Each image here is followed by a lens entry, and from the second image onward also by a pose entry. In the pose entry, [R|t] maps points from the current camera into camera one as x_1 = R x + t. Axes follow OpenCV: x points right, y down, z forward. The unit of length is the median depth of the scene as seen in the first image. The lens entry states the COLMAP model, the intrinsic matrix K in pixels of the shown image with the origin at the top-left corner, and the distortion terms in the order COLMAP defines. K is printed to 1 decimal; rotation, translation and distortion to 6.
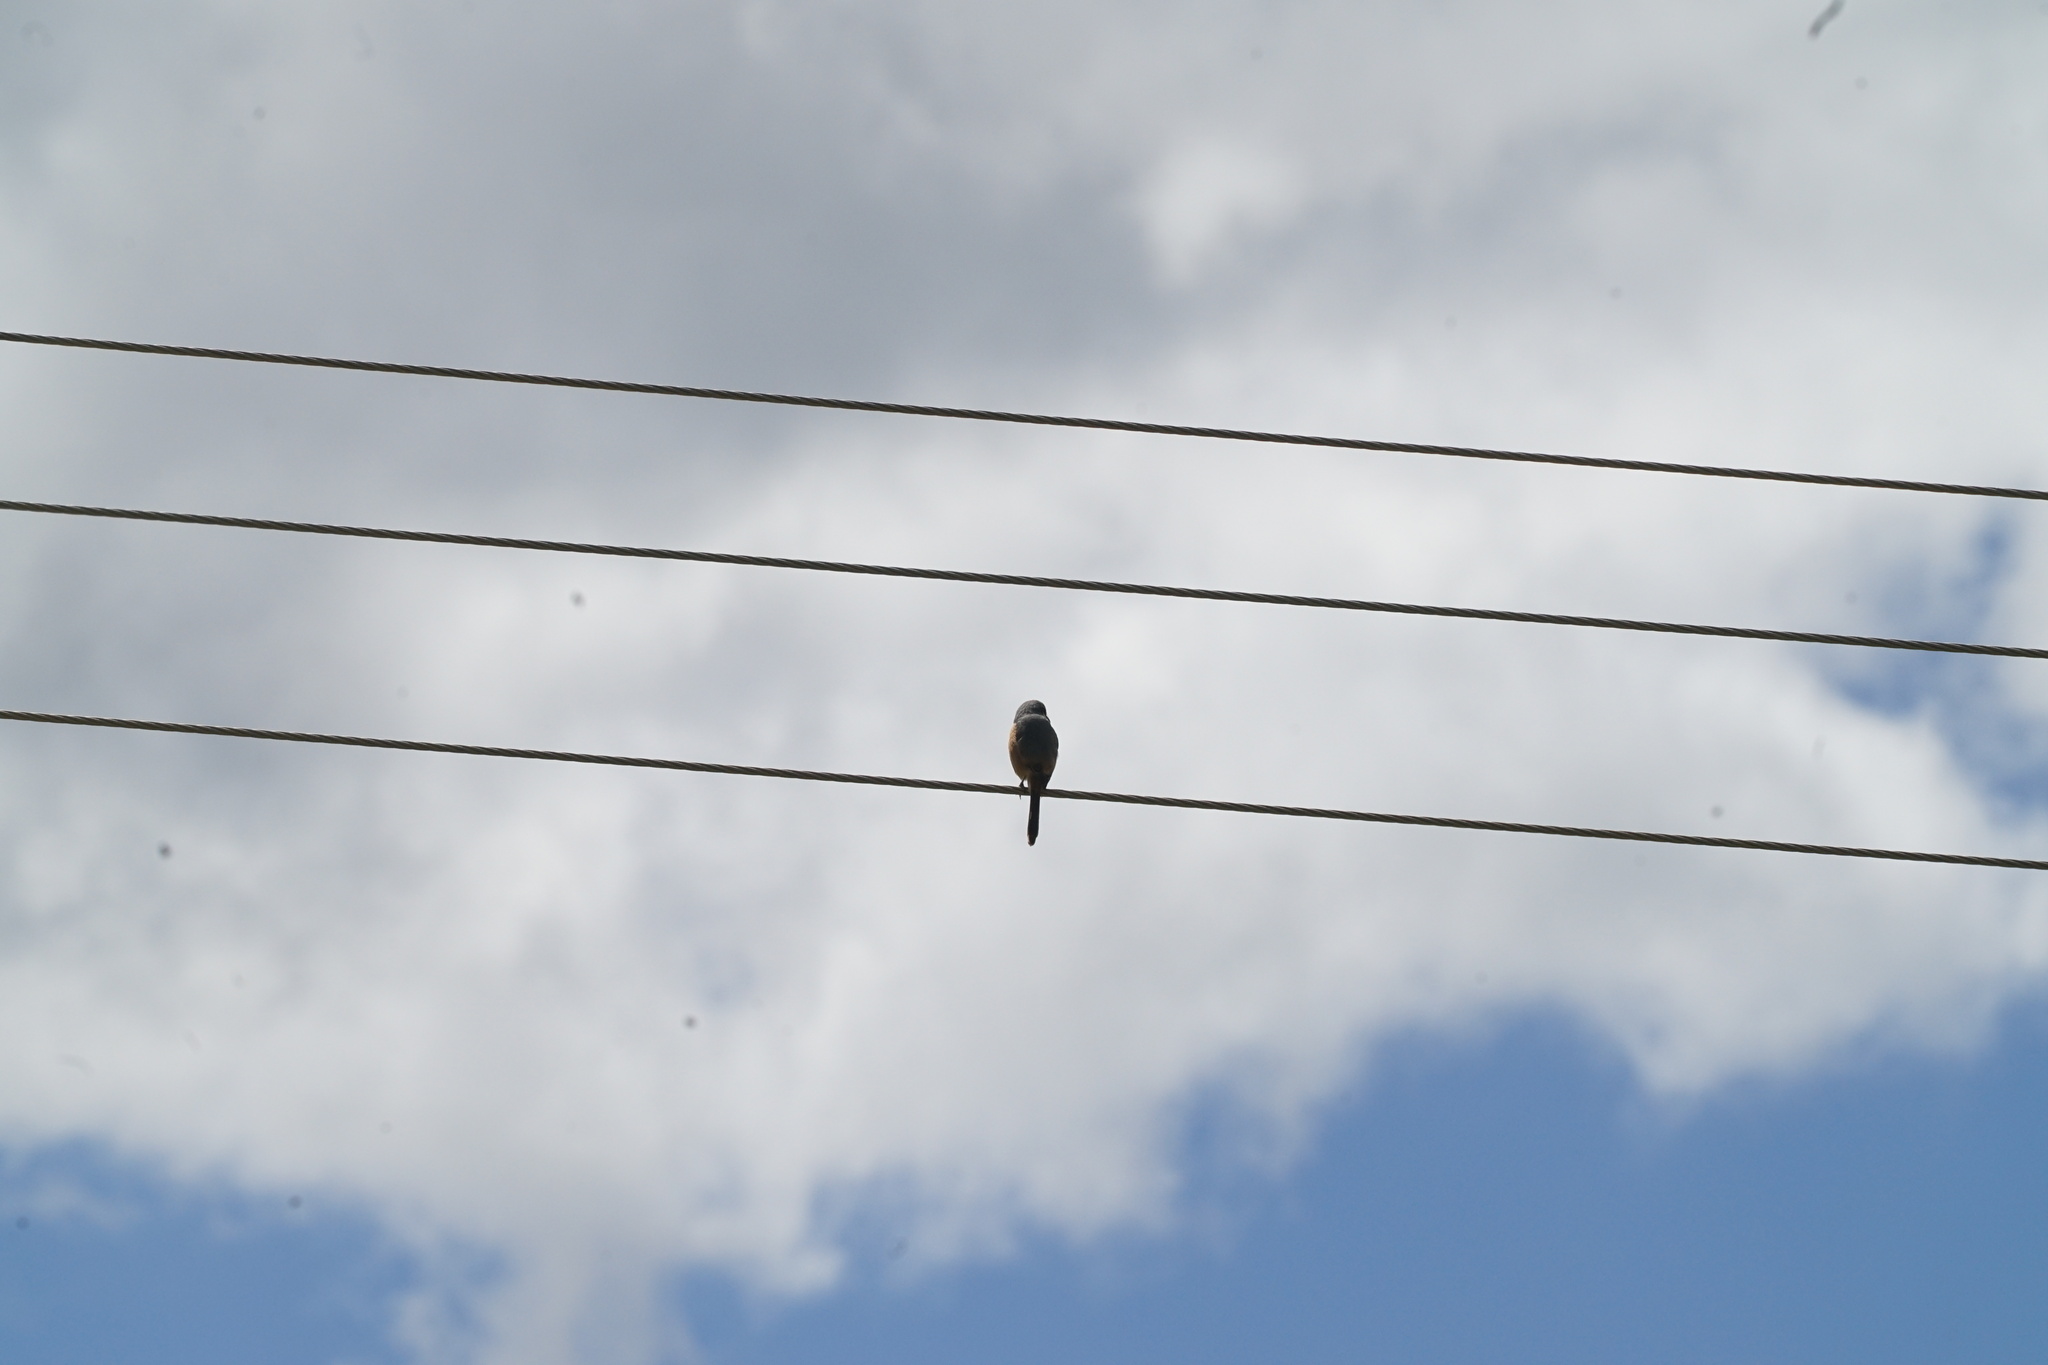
lens RADIAL K [[964.3, 0, 1024.0], [0, 964.3, 682.5], [0, 0, 1]] dist [0.001568, 0.000237]
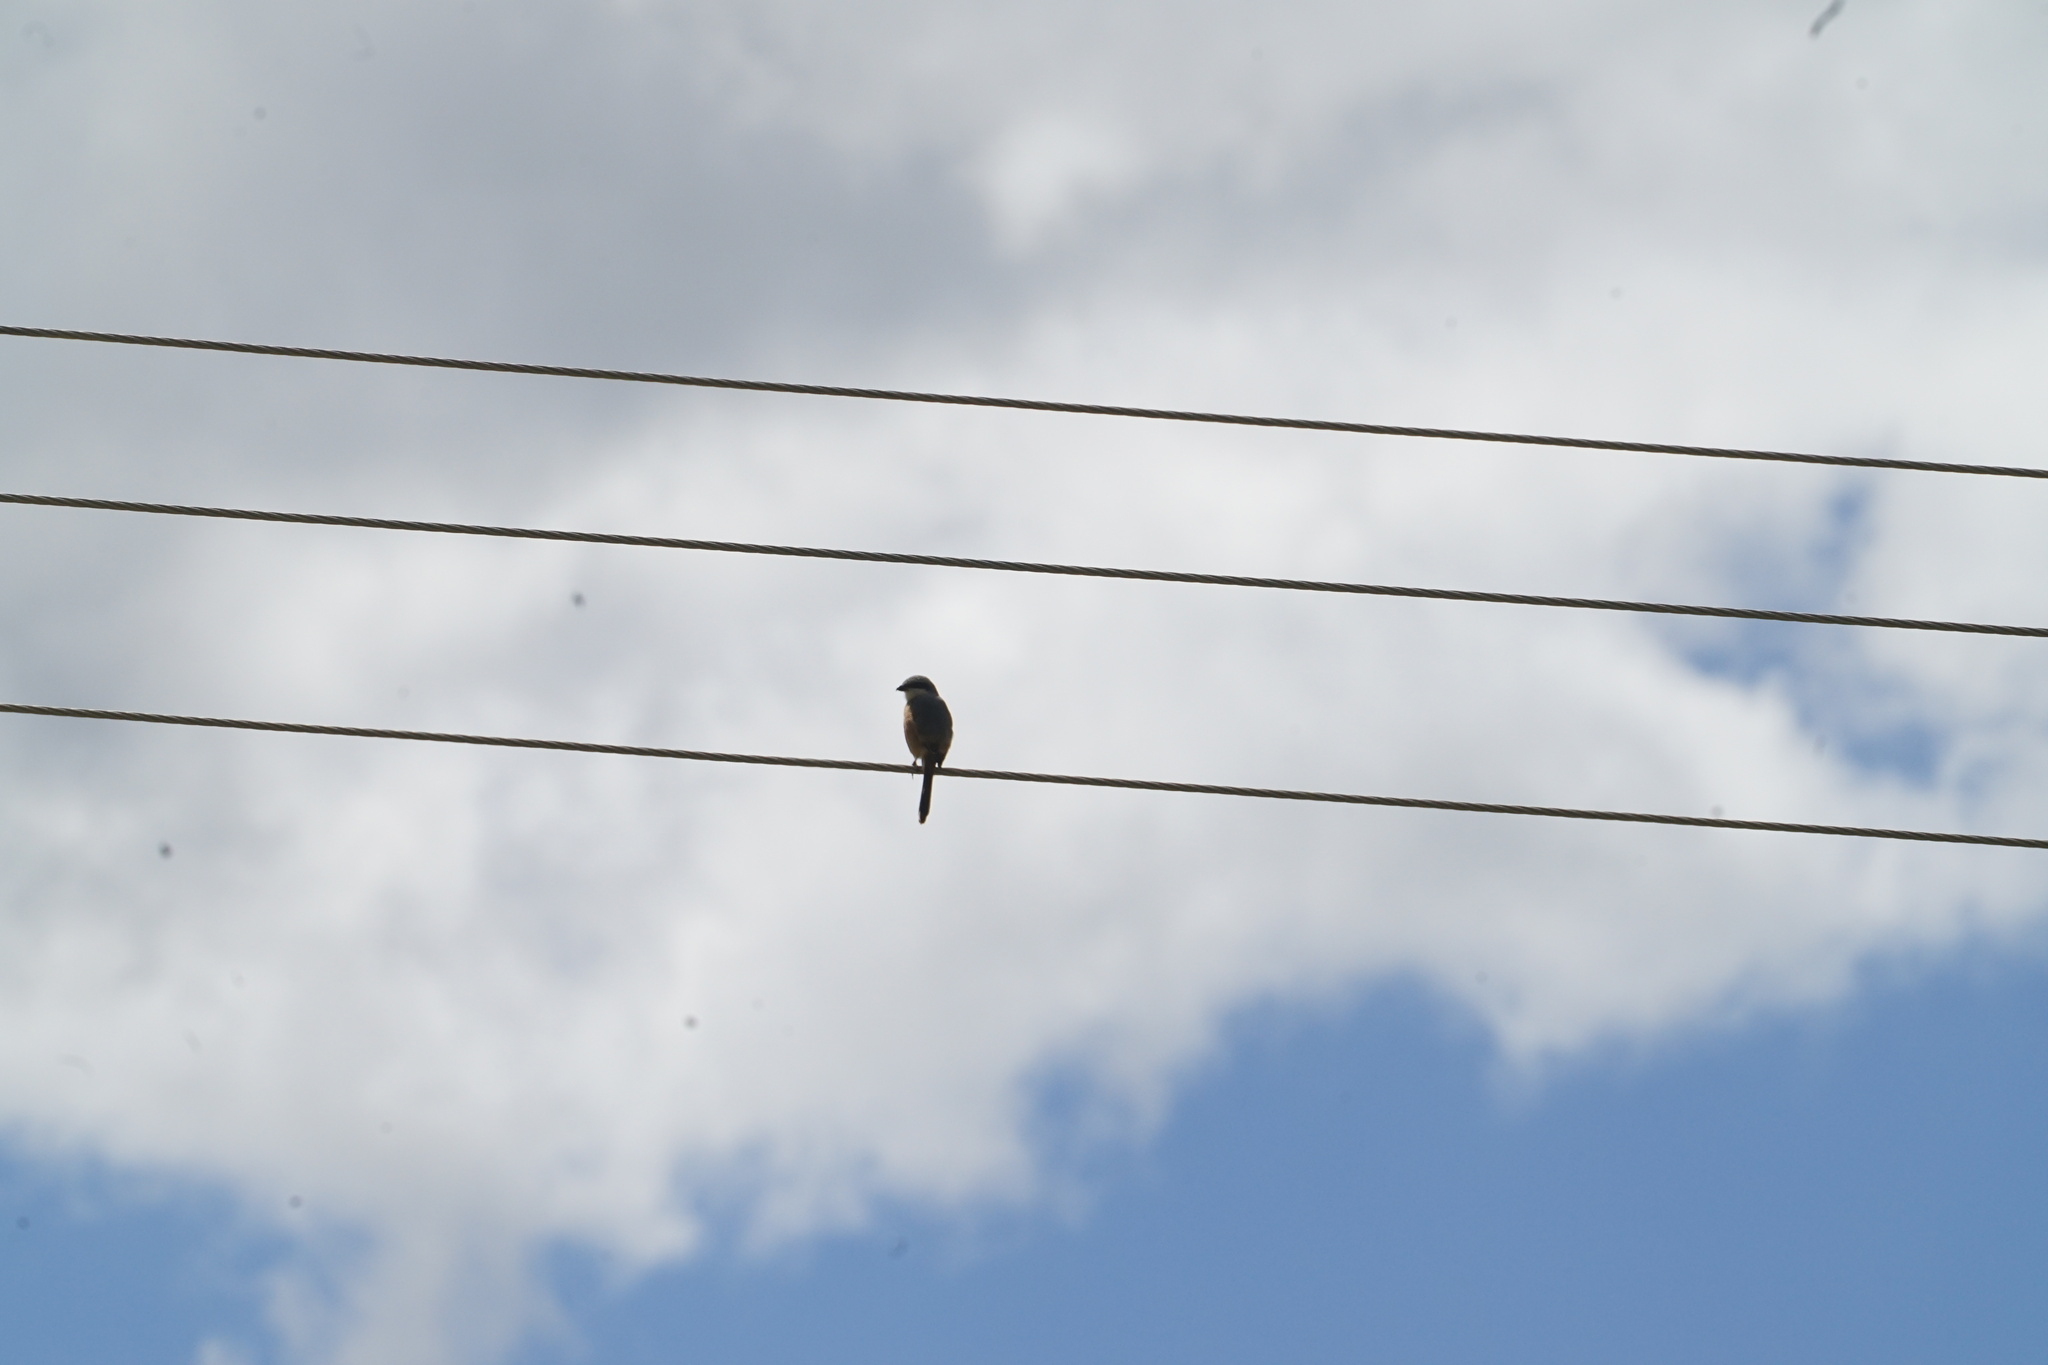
lens RADIAL K [[964.3, 0, 1024.0], [0, 964.3, 682.5], [0, 0, 1]] dist [0.001568, 0.000237]
pose [[0.999976, -0.006954, -0.000442, 0.154825], [0.006959, 0.999874, 0.014268, 0.011658], [0.000343, -0.014271, 0.999898, -0.001109]]
